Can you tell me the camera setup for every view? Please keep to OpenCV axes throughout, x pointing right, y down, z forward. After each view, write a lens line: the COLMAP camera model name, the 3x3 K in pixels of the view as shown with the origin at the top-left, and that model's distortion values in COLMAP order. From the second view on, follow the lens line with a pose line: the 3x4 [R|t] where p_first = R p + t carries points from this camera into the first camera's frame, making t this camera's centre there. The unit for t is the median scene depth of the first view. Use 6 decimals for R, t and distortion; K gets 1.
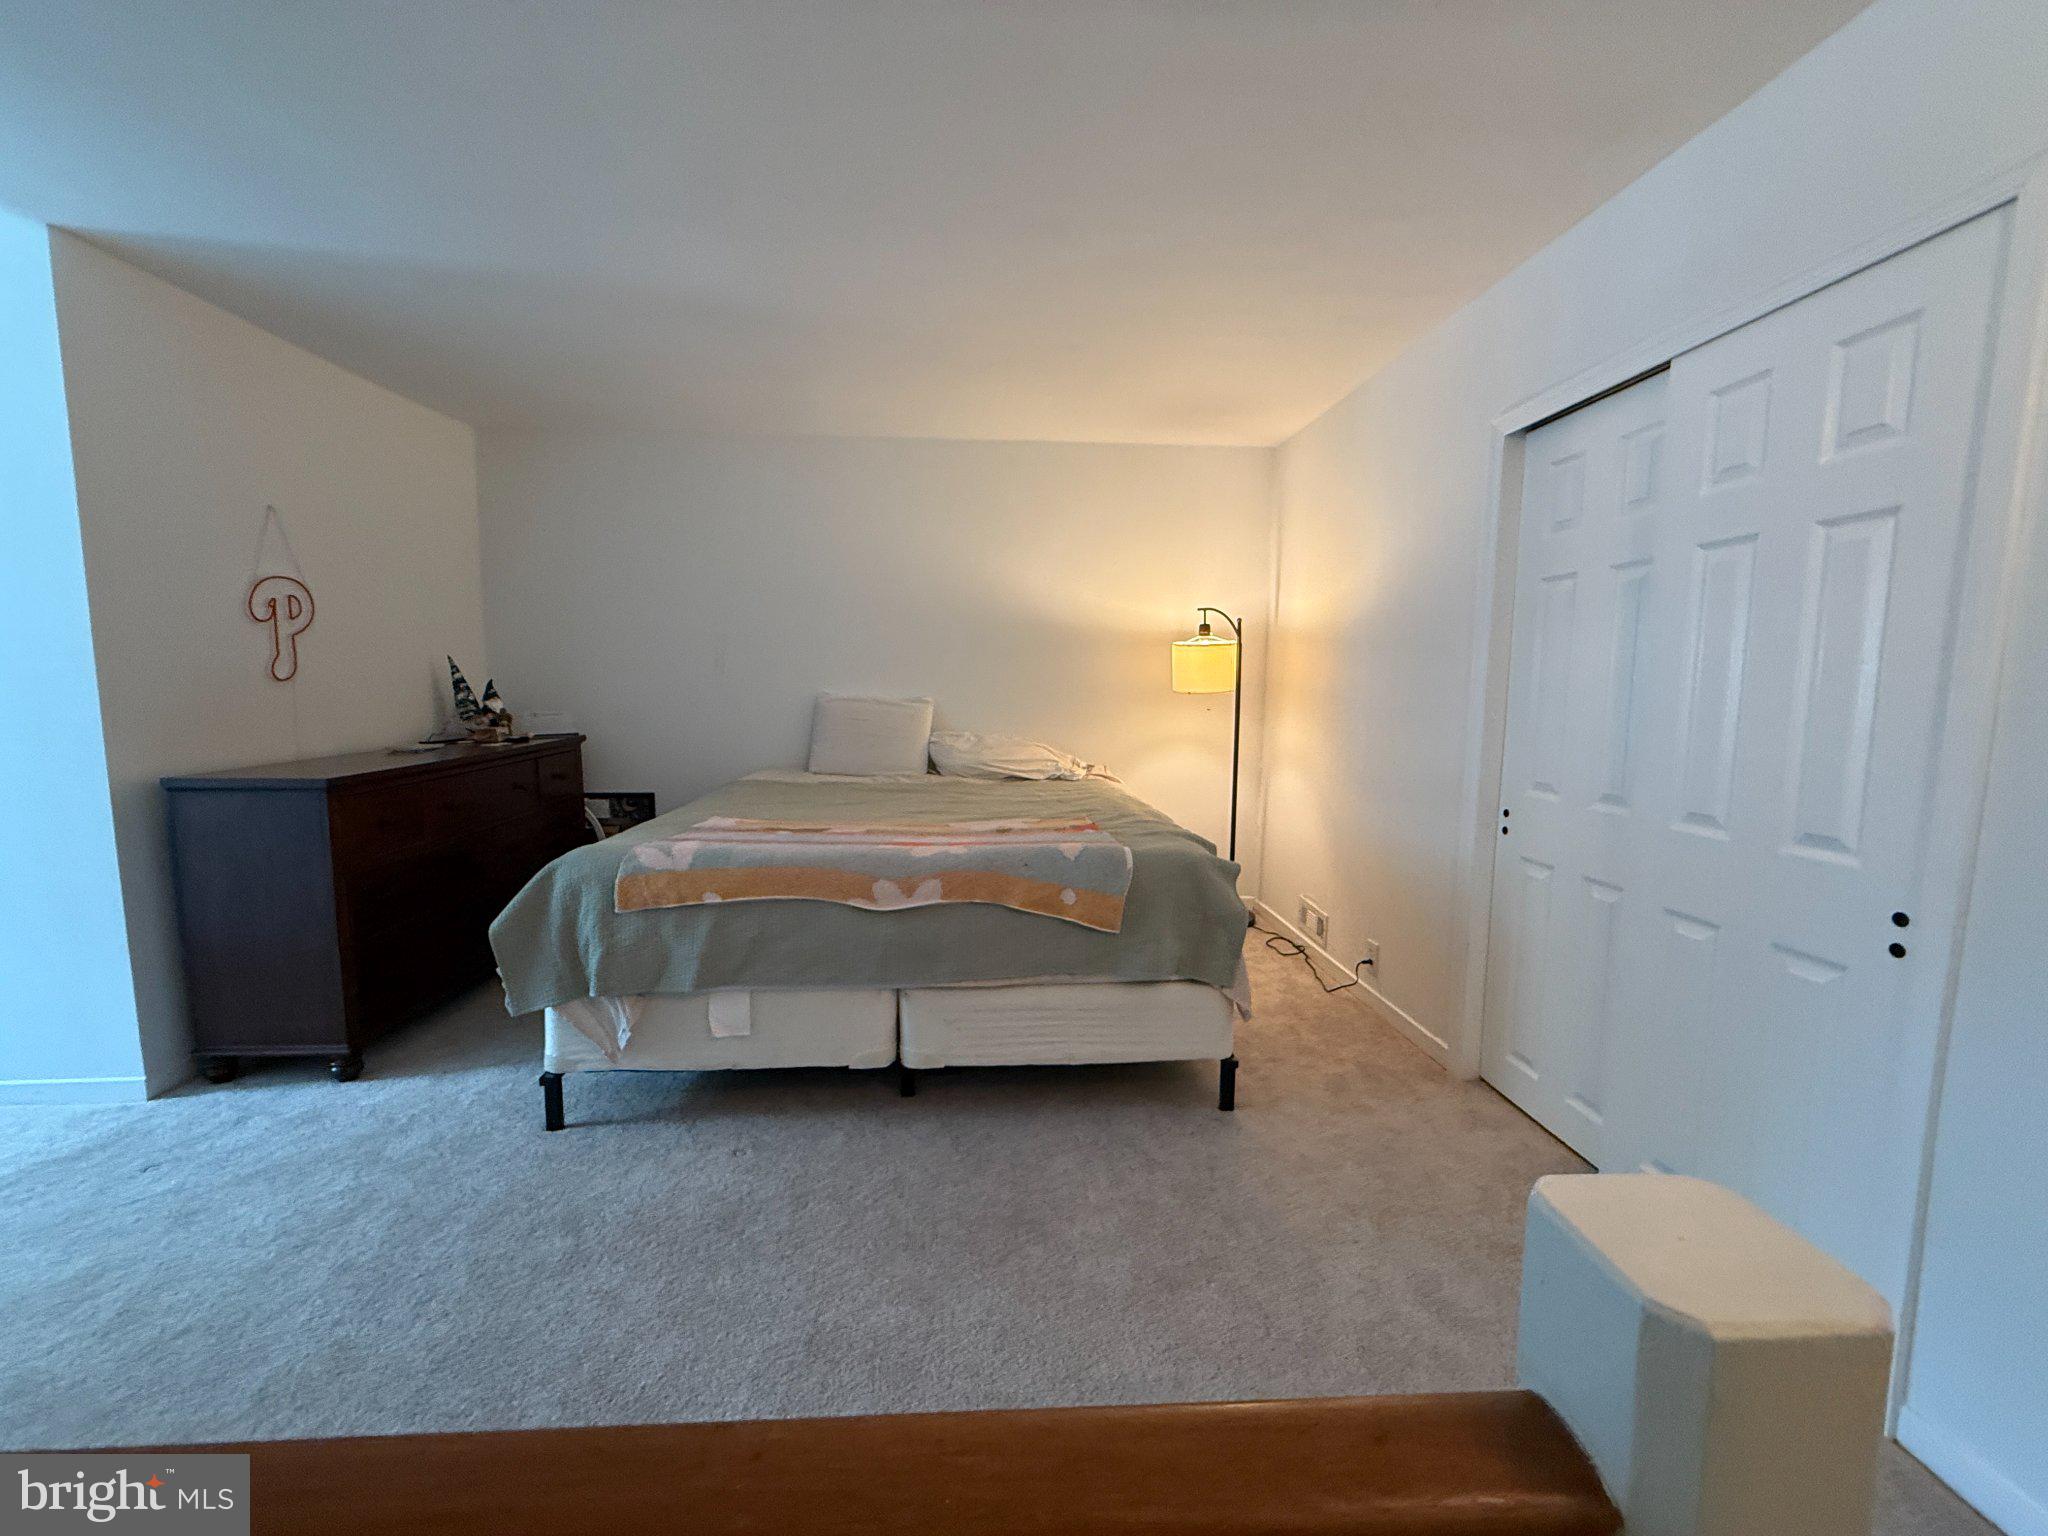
lens RADIAL K [[817.8, 0, 1023.7], [0, 817.8, 764.2], [0, 0, 1]] dist [-0.000499, 0.000058]
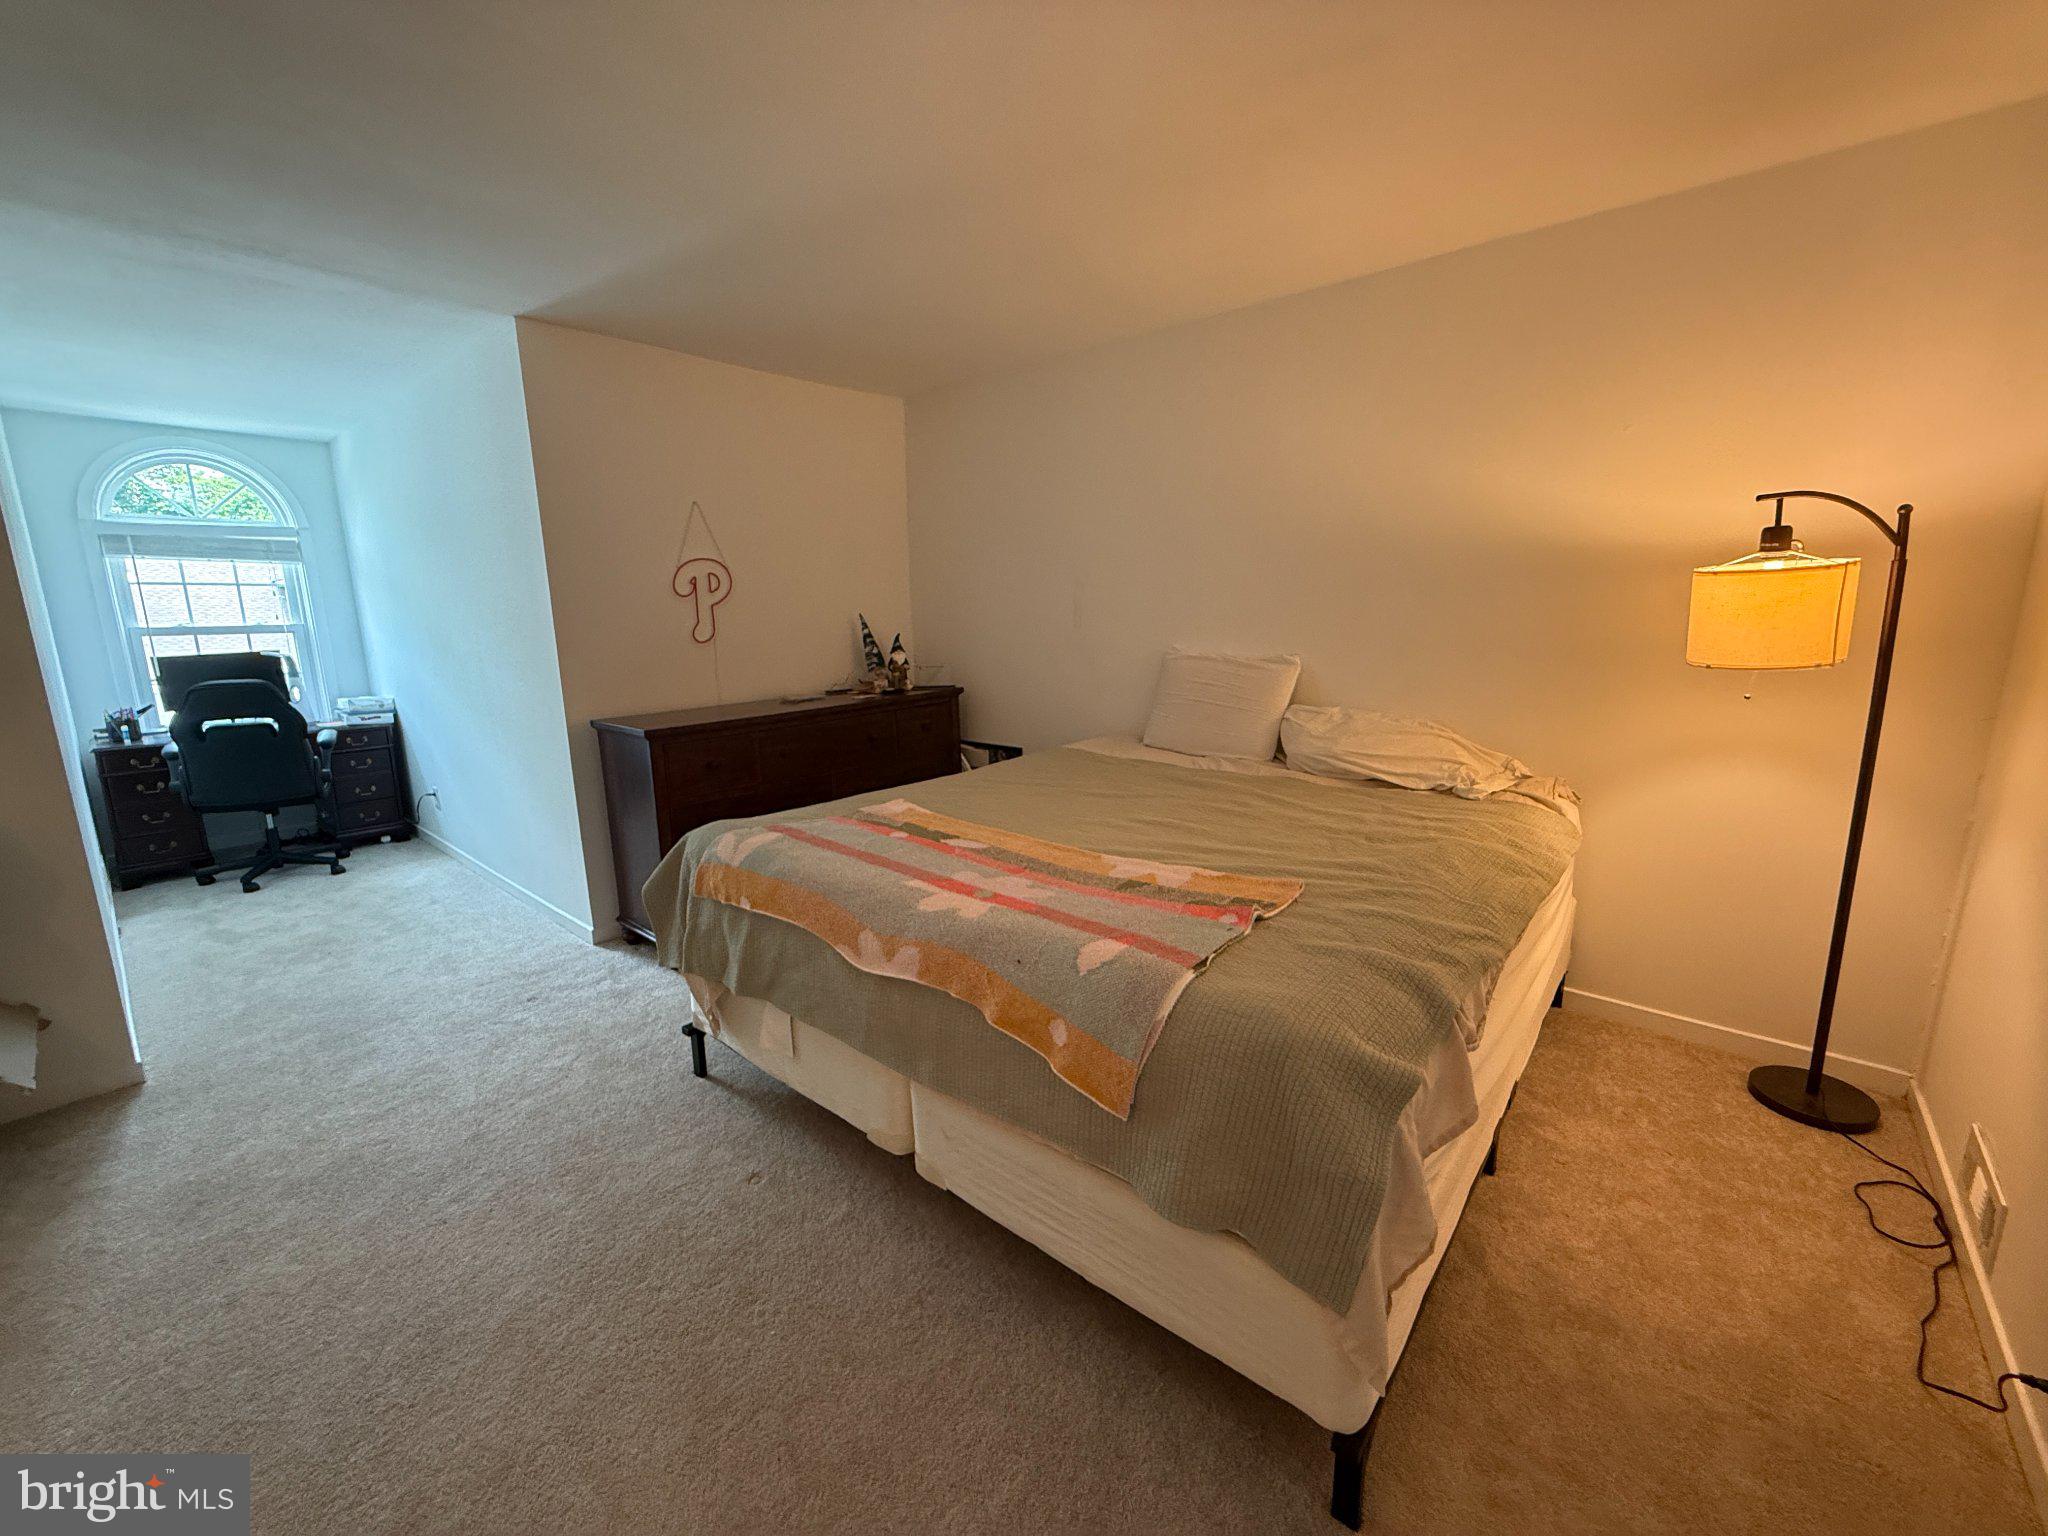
lens RADIAL K [[817.8, 0, 1022.8], [0, 817.8, 768.5], [0, 0, 1]] dist [-0.000499, 0.000058]
pose [[0.712942, 0.118325, -0.691168, 0.260980], [-0.051133, 0.991809, 0.117049, -0.062734], [0.699357, -0.048107, 0.713152, 0.331634]]
